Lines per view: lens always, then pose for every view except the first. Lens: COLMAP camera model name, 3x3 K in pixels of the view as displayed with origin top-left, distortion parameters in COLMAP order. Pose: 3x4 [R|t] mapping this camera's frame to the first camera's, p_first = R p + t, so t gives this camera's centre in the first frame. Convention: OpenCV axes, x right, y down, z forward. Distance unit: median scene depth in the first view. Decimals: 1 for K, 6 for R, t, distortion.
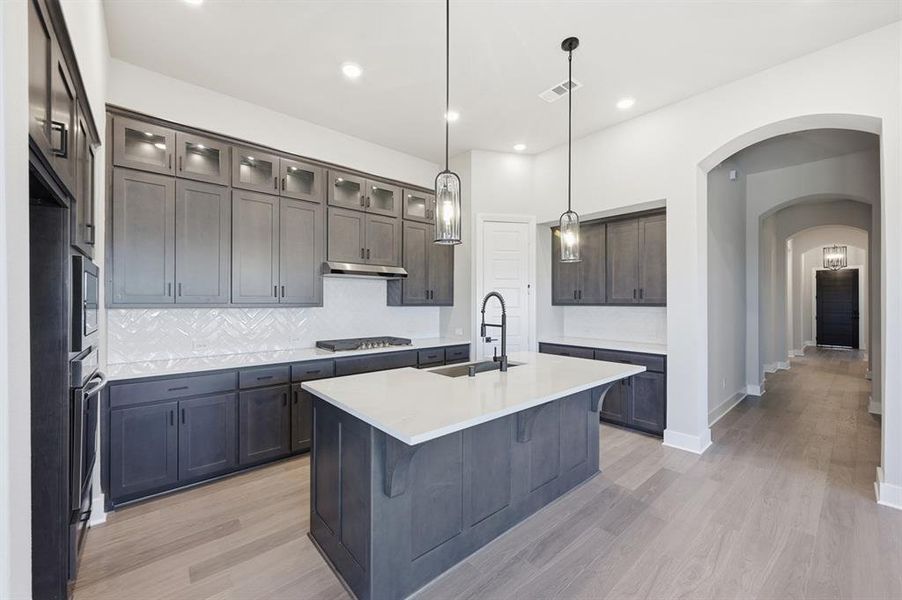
lens RADIAL K [[361.6, 0, 455.7], [0, 361.6, 299.3], [0, 0, 1]] dist [0.000123, 0.001390]
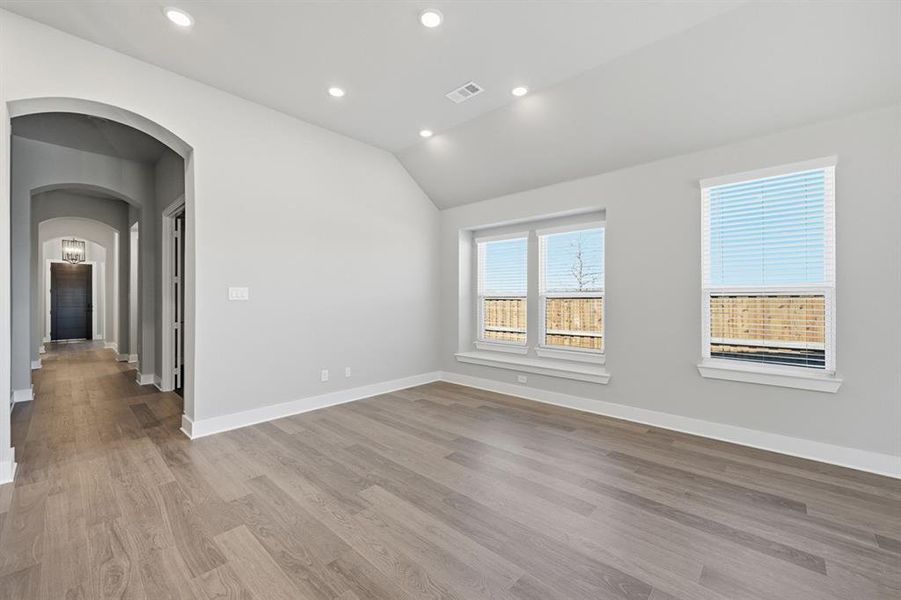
lens RADIAL K [[361.2, 0, 454.0], [0, 361.2, 297.1], [0, 0, 1]] dist [0.000123, 0.001390]
pose [[-0.099147, 0.002587, 0.995069, -0.166807], [-0.003426, 0.999990, -0.002941, 0.032994], [-0.995067, -0.003700, -0.099137, 0.130606]]
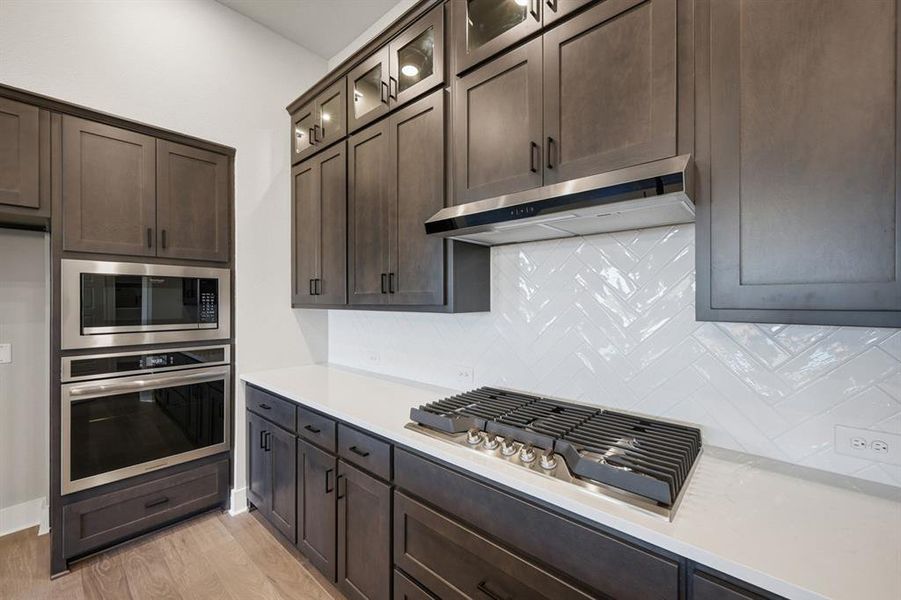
lens RADIAL K [[361.2, 0, 452.4], [0, 361.2, 302.5], [0, 0, 1]] dist [0.000123, 0.001390]
pose [[0.117102, 0.003541, -0.993114, 0.076447], [0.008920, 0.999950, 0.004618, 0.005715], [0.993080, -0.009399, 0.117065, 0.971273]]
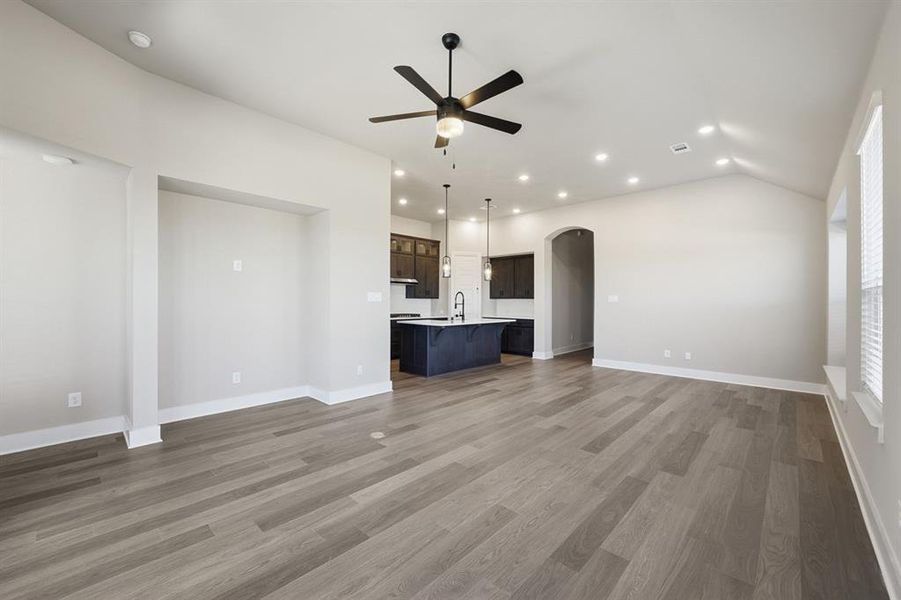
lens RADIAL K [[361.2, 0, 454.7], [0, 361.2, 295.1], [0, 0, 1]] dist [0.000123, 0.001390]
pose [[0.995805, 0.004658, 0.091387, -0.132917], [-0.003743, 0.999941, -0.010184, 0.025661], [-0.091429, 0.009799, 0.995763, -1.246706]]
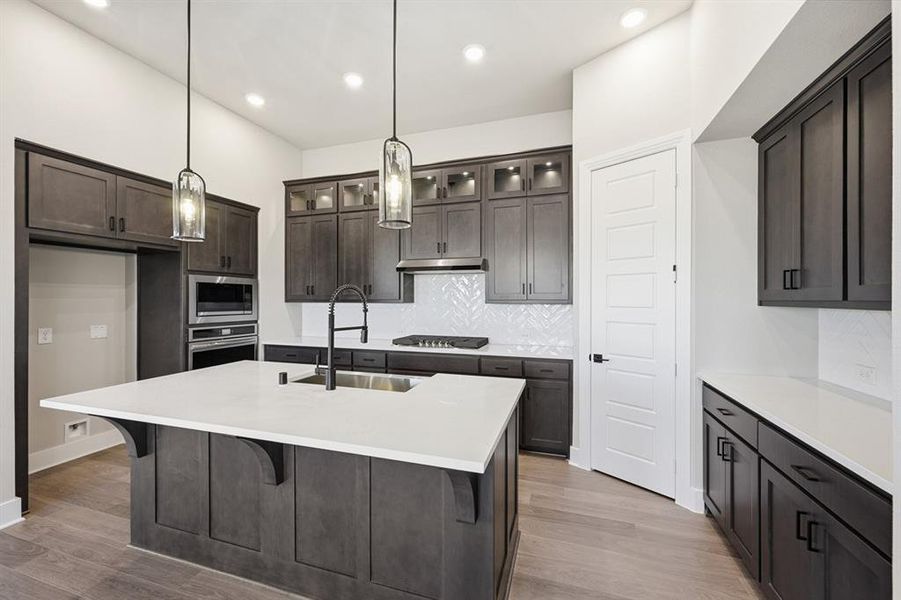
lens RADIAL K [[361.2, 0, 448.9], [0, 361.2, 298.1], [0, 0, 1]] dist [0.000123, 0.001390]
pose [[0.502526, -0.002287, -0.864559, 0.646545], [0.007428, 0.999971, 0.001673, 0.005913], [0.864530, -0.007262, 0.502528, 0.593456]]
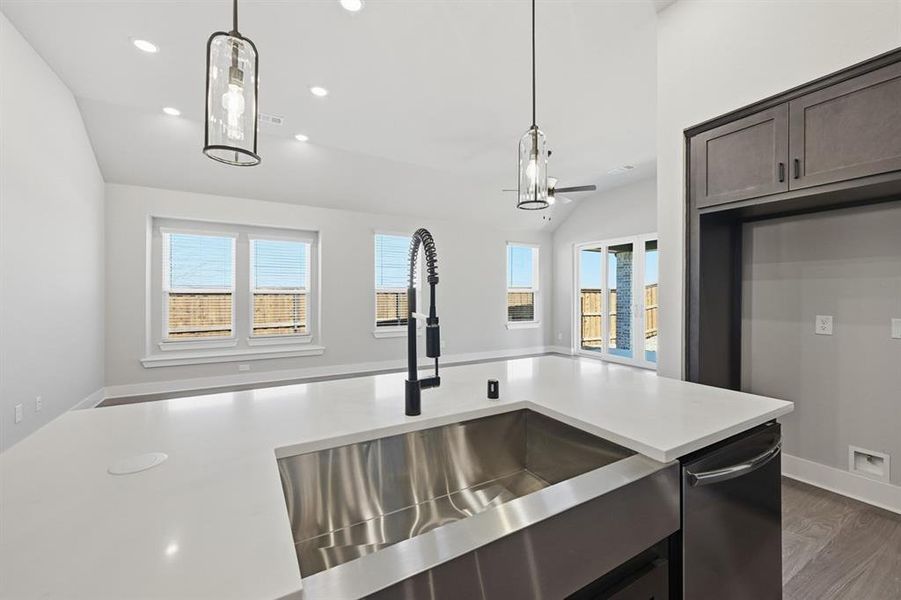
lens RADIAL K [[361.2, 0, 452.4], [0, 361.2, 293.9], [0, 0, 1]] dist [0.000123, 0.001390]
pose [[-0.977765, -0.002518, 0.209688, -0.008140], [-0.004357, 0.999956, -0.008309, 0.038175], [-0.209658, -0.009038, -0.977733, 1.020124]]
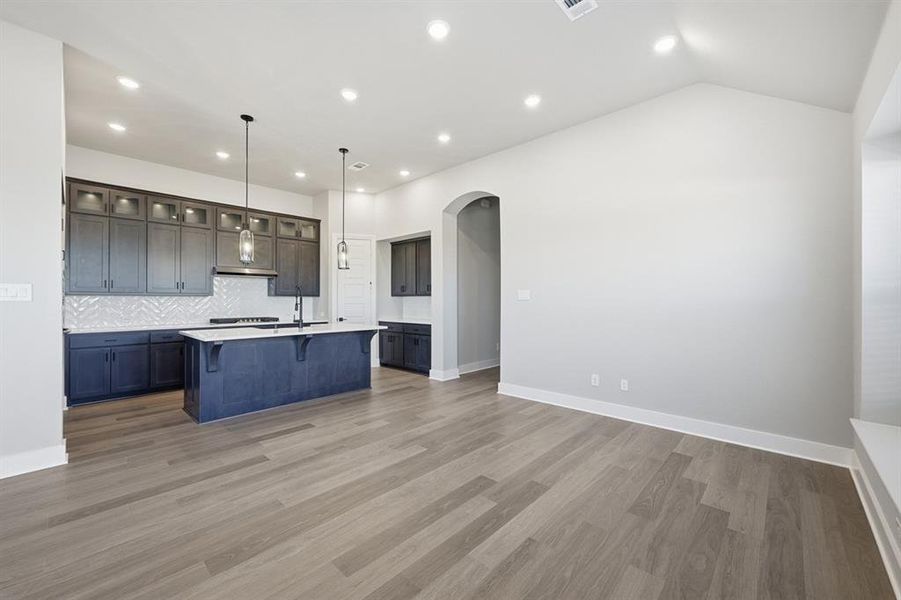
lens RADIAL K [[361.2, 0, 452.5], [0, 361.2, 296.9], [0, 0, 1]] dist [0.000123, 0.001390]
pose [[0.995556, -0.001936, 0.094156, 0.521768], [0.002144, 0.999995, -0.002113, 0.031771], [-0.094151, 0.002306, 0.995555, -0.656028]]
